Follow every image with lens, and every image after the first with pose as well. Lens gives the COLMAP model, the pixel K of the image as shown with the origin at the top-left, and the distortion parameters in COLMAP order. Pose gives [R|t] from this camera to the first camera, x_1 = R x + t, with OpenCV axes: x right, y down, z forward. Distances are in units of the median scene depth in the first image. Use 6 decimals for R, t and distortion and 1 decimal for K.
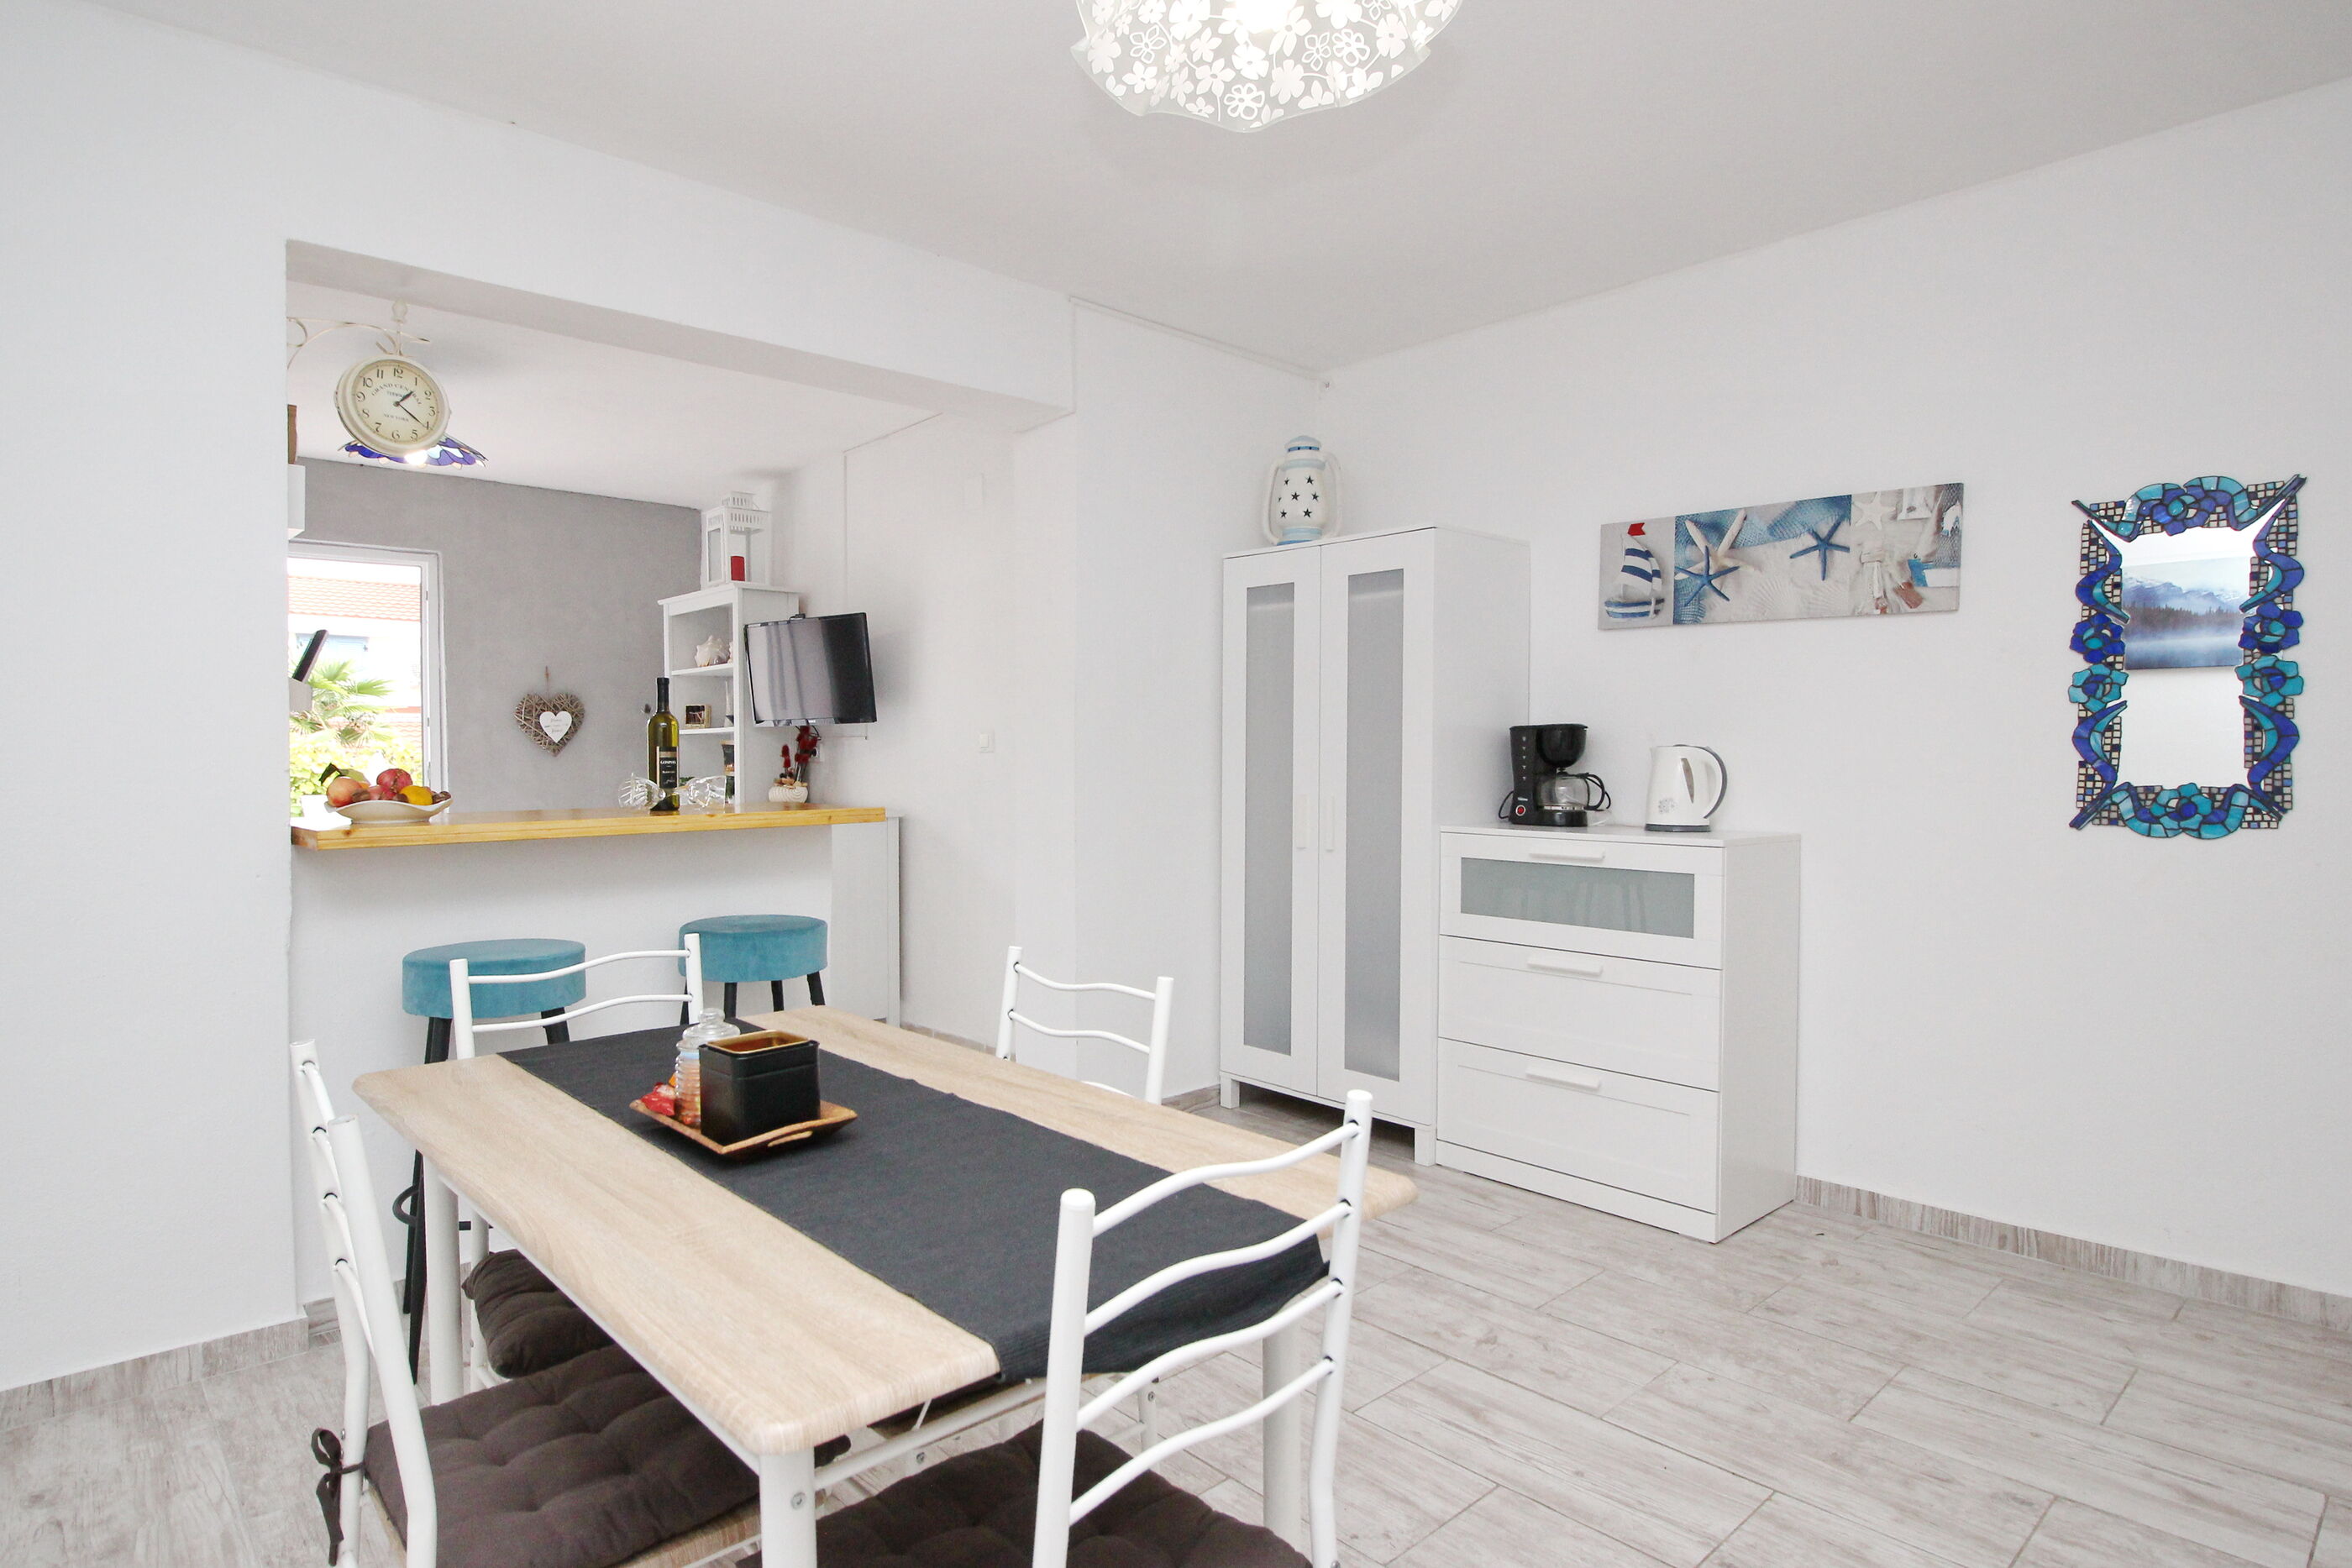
lens RADIAL K [[1279.1, 0, 1237.5], [0, 1279.1, 811.9], [0, 0, 1]] dist [0.006683, -0.015806]
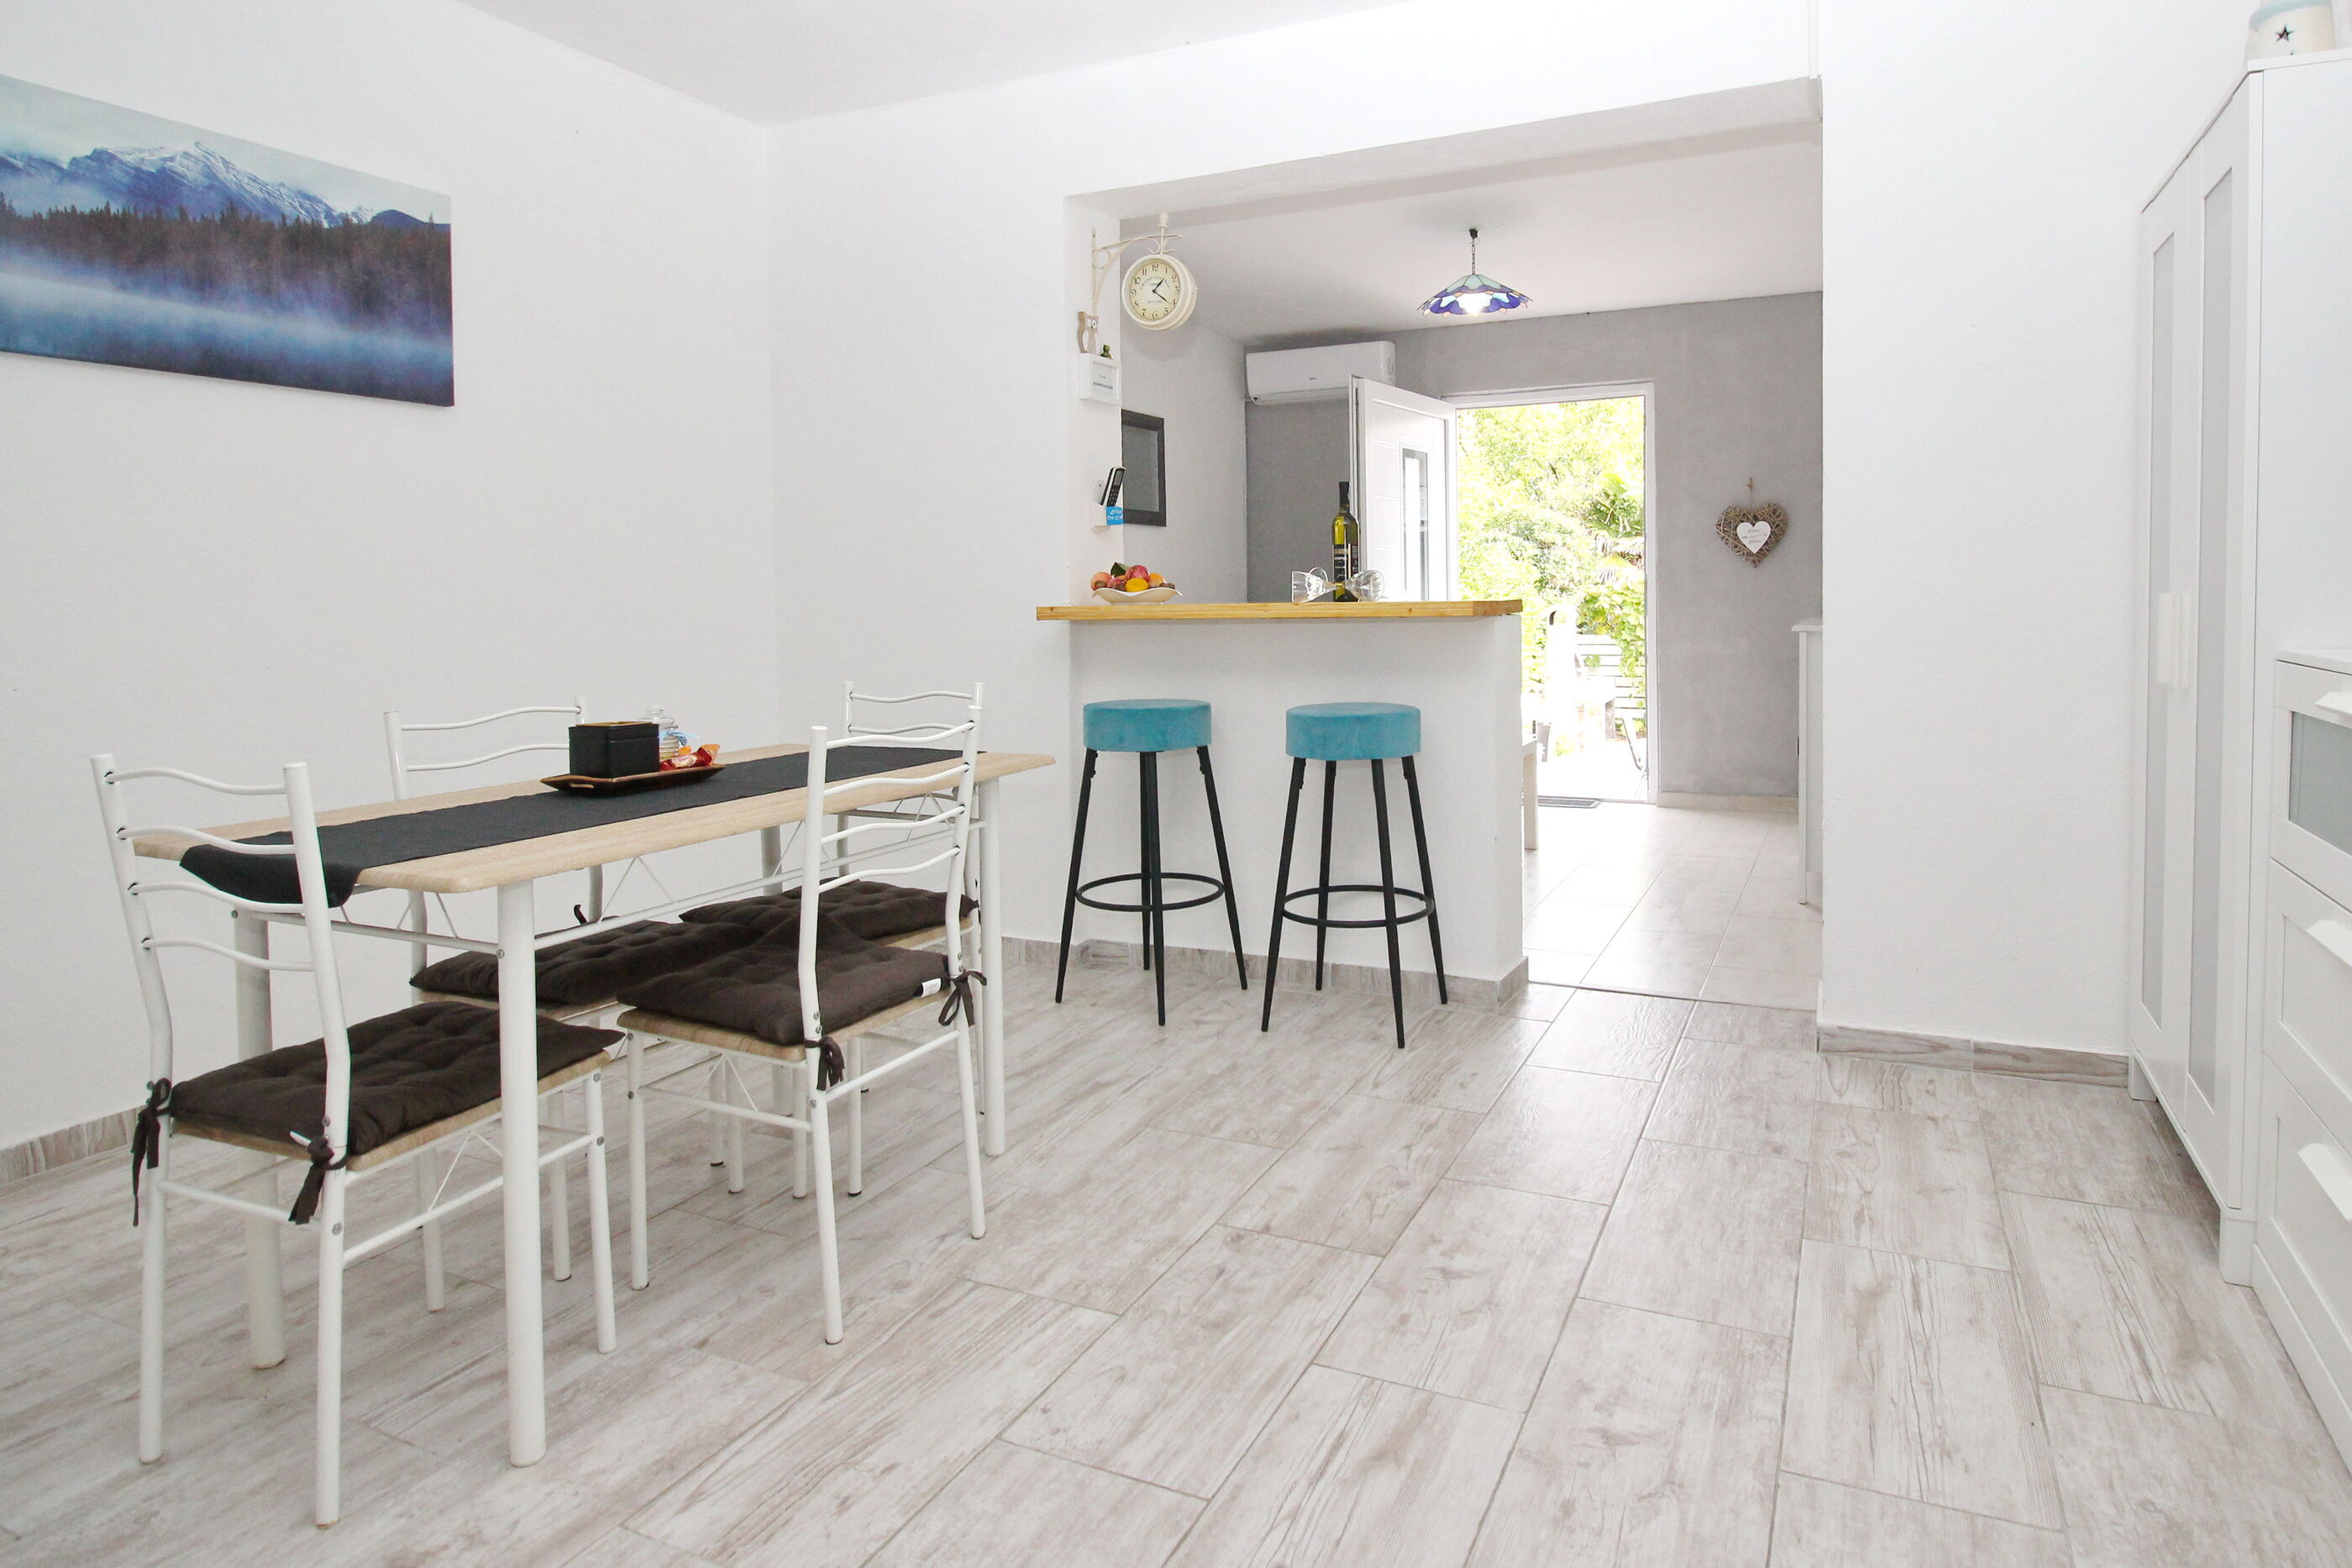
lens RADIAL K [[1358.7, 0, 1237.7], [0, 1358.7, 658.2], [0, 0, 1]] dist [-0.010938, -0.006779]
pose [[0.361941, 0.040114, -0.931338, 0.585308], [-0.029020, 0.999074, 0.031754, 0.010289], [0.931749, 0.015534, 0.362770, 0.462064]]
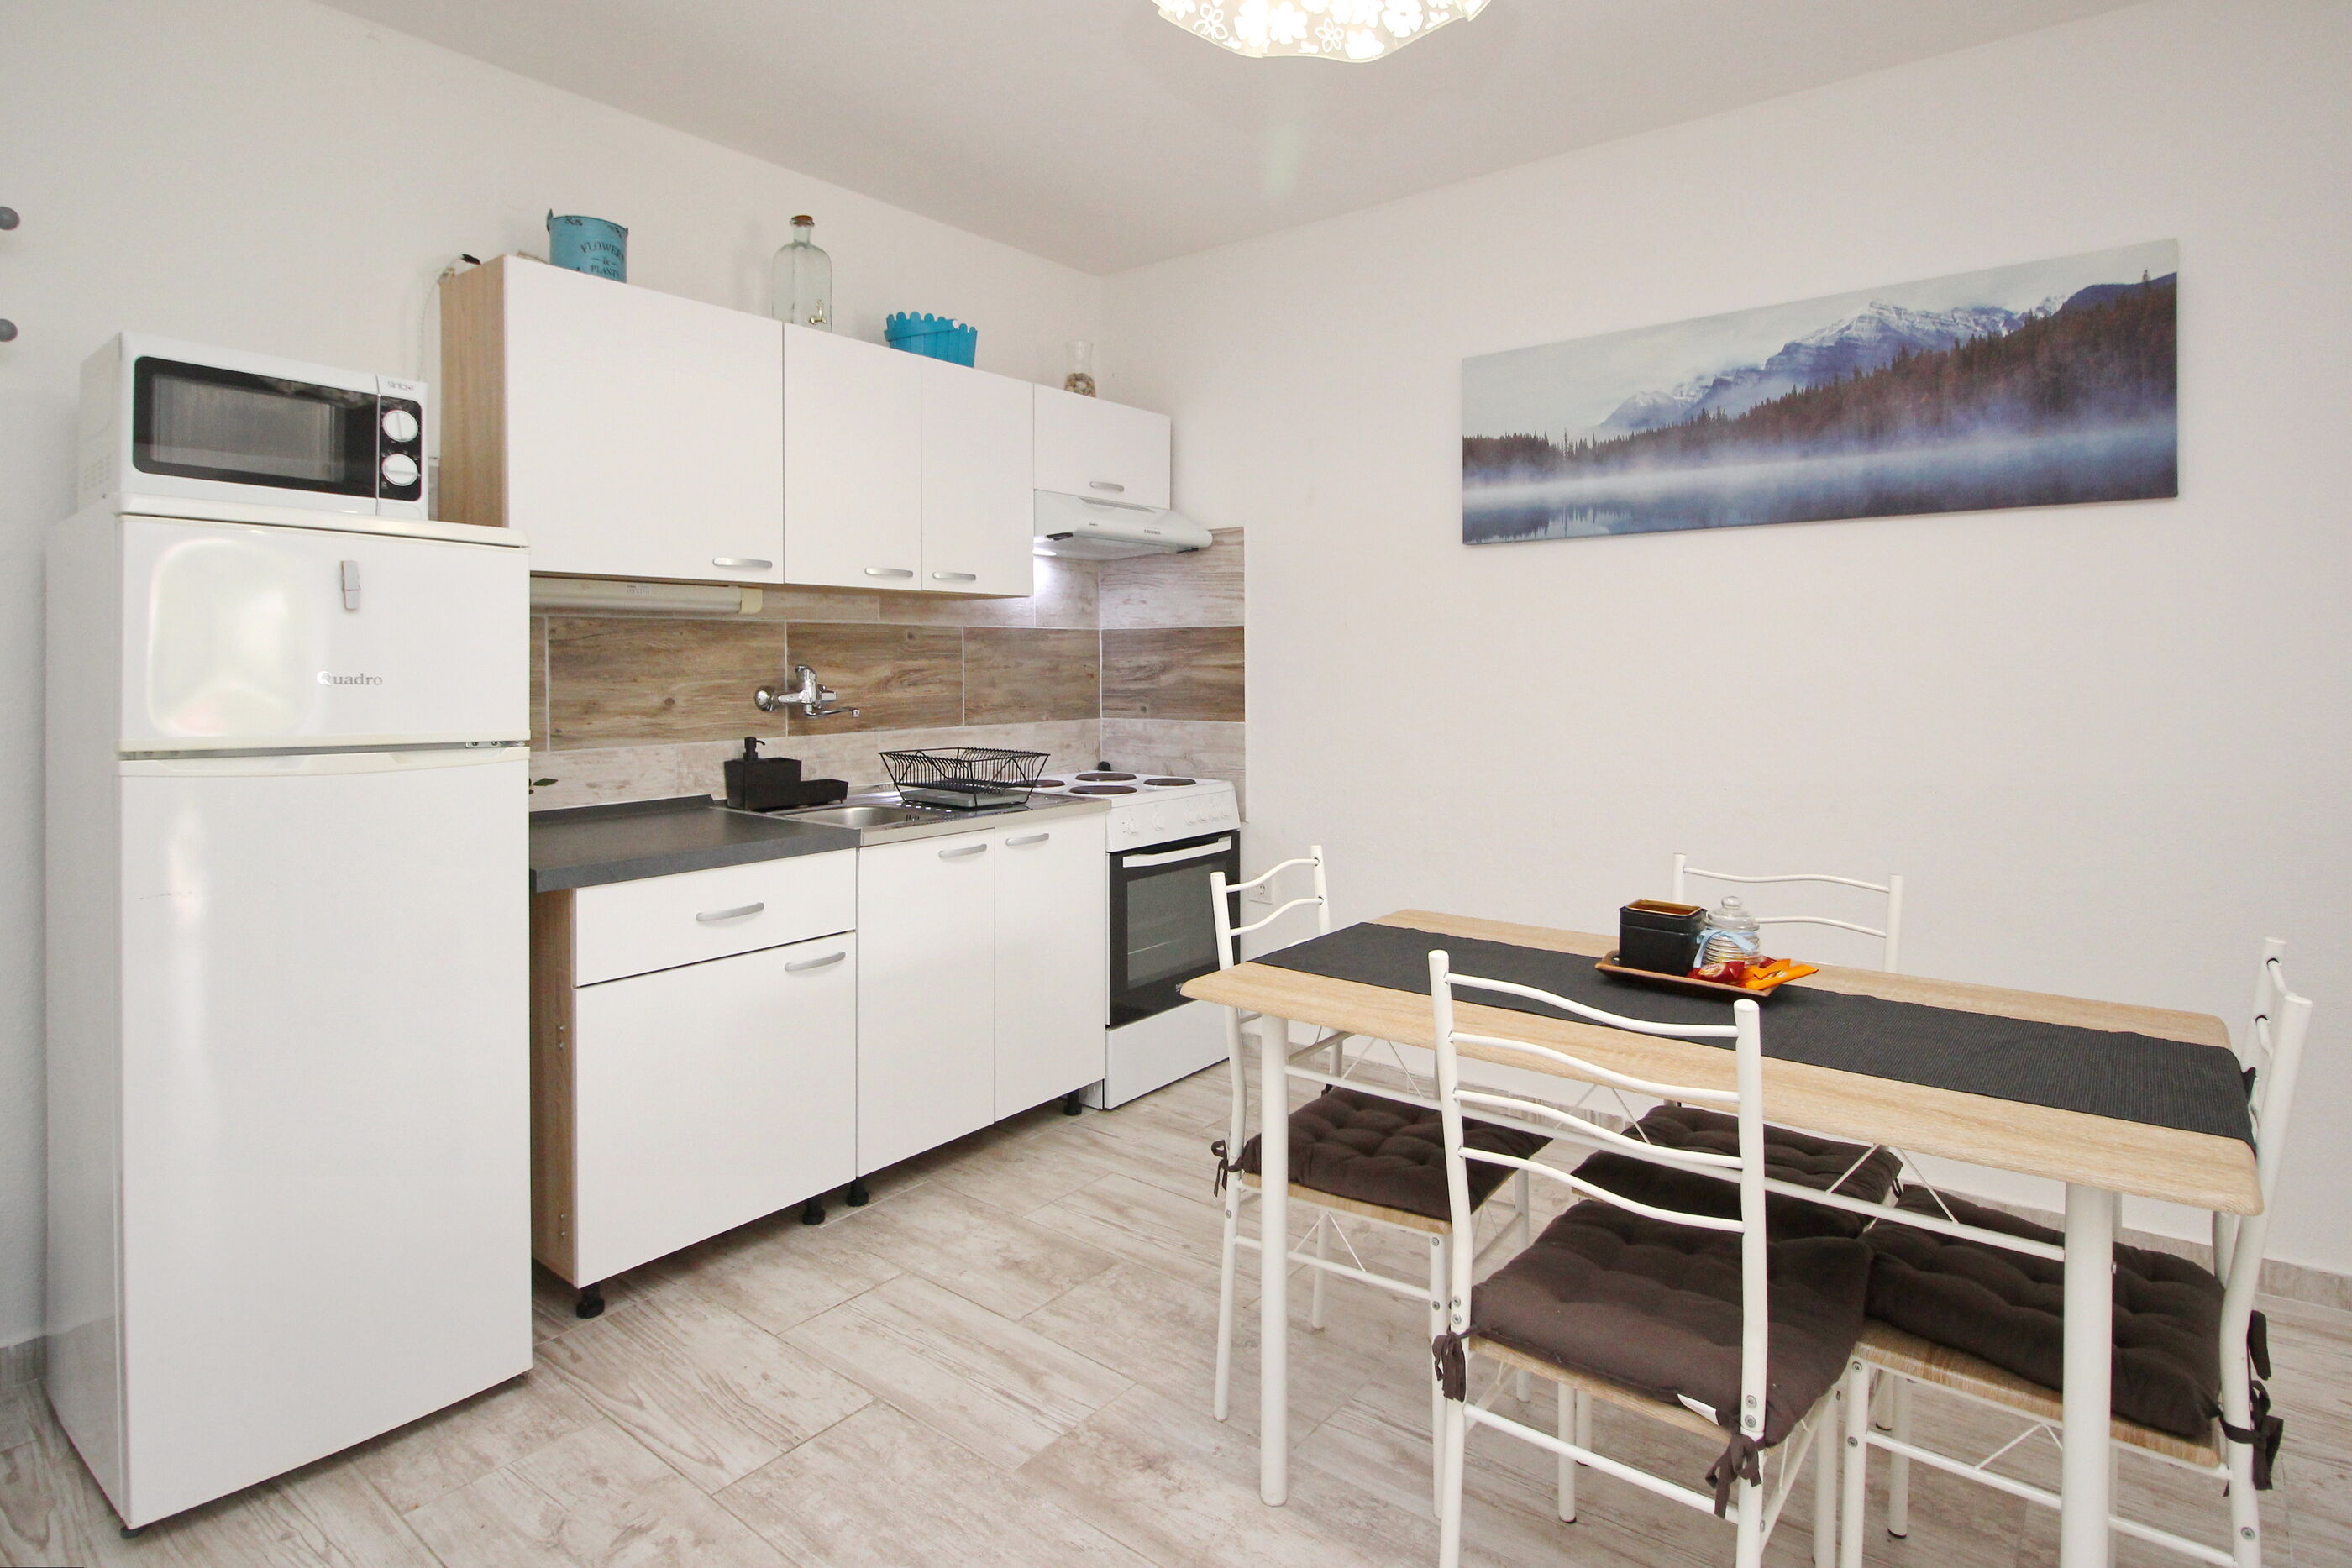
lens RADIAL K [[1240.6, 0, 1239.0], [0, 1240.6, 675.8], [0, 0, 1]] dist [-0.007587, -0.007828]
pose [[-0.989126, 0.006562, -0.146924, 0.100593], [-0.001180, 0.998618, 0.052547, -0.057916], [0.147066, 0.052149, -0.987751, 0.937225]]
